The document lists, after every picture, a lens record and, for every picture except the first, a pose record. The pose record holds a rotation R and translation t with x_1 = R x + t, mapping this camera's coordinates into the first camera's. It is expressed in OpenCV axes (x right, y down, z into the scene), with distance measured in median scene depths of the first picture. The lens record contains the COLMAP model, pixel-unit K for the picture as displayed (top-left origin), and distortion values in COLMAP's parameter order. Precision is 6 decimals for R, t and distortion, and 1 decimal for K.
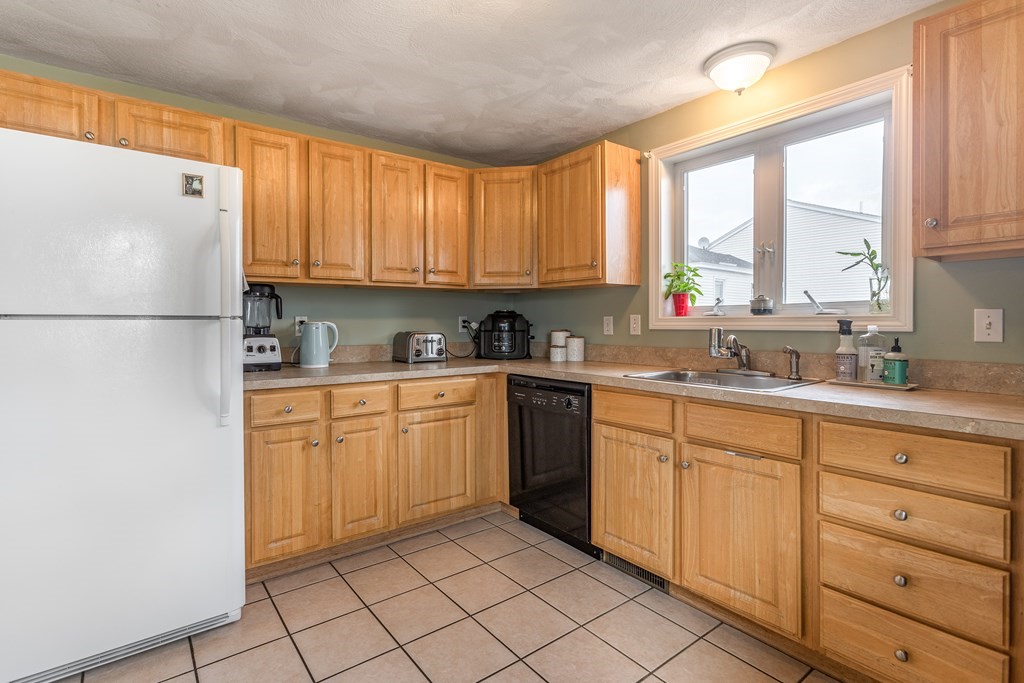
lens RADIAL K [[490.7, 0, 482.5], [0, 490.7, 324.3], [0, 0, 1]] dist [-0.013805, 0.008539]
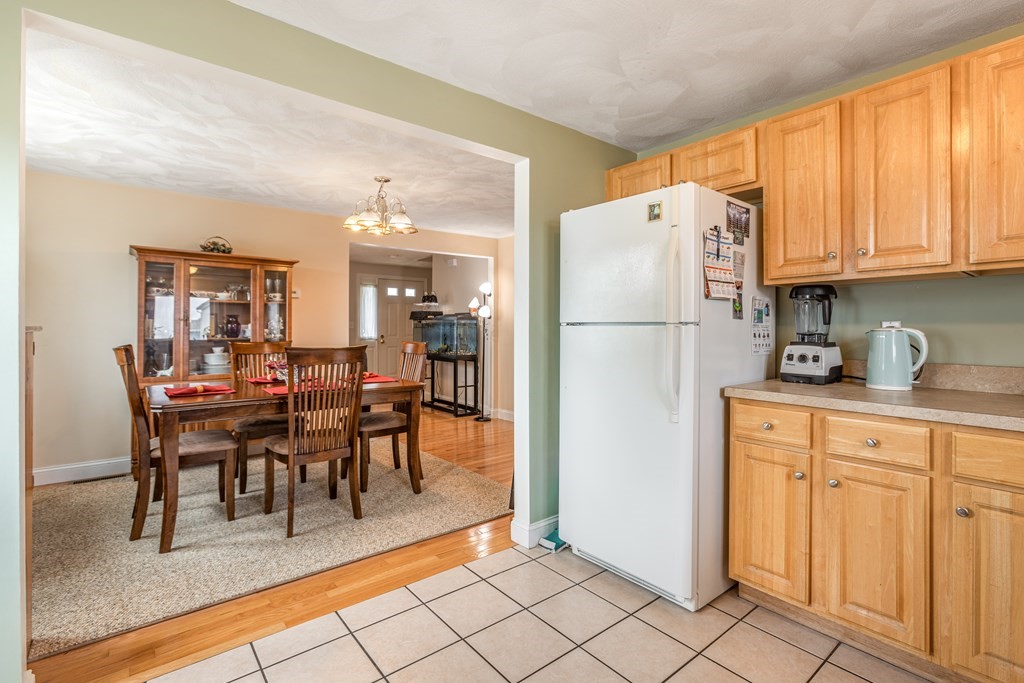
lens RADIAL K [[490.7, 0, 533.4], [0, 490.7, 326.7], [0, 0, 1]] dist [-0.013805, 0.008539]
pose [[0.064608, -0.000086, -0.997911, 0.402103], [-0.009558, 0.999954, -0.000705, -0.001868], [0.997865, 0.009583, 0.064604, 0.448319]]
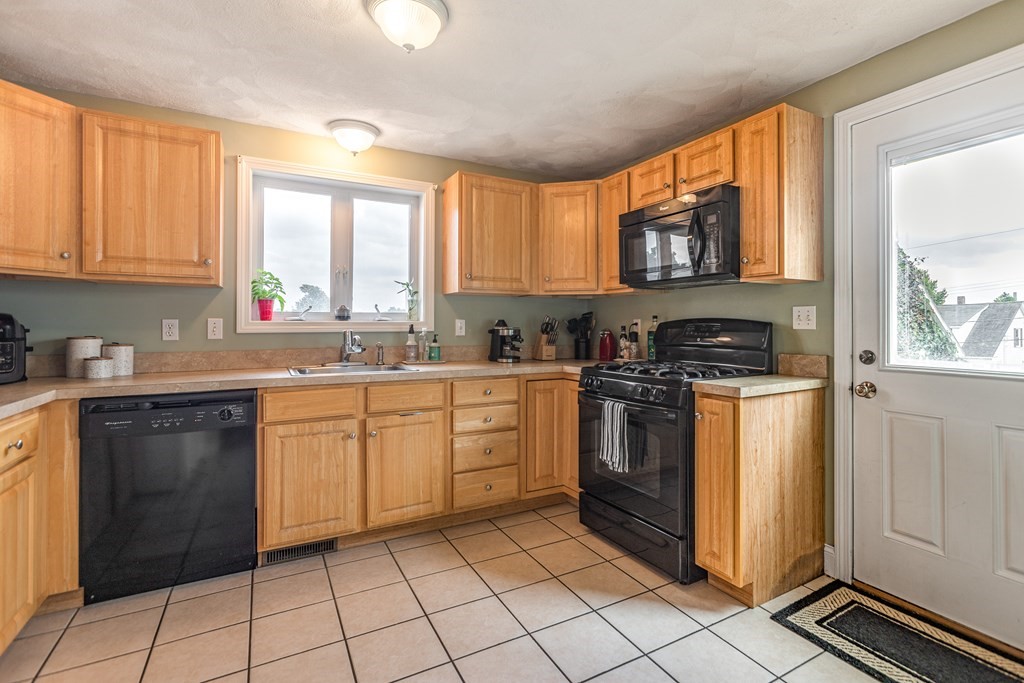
lens RADIAL K [[490.7, 0, 541.4], [0, 490.7, 321.1], [0, 0, 1]] dist [-0.013805, 0.008539]
pose [[0.105132, 0.011625, 0.994390, -0.659733], [0.005474, 0.999910, -0.012268, 0.001431], [-0.994443, 0.006733, 0.105059, 0.313927]]
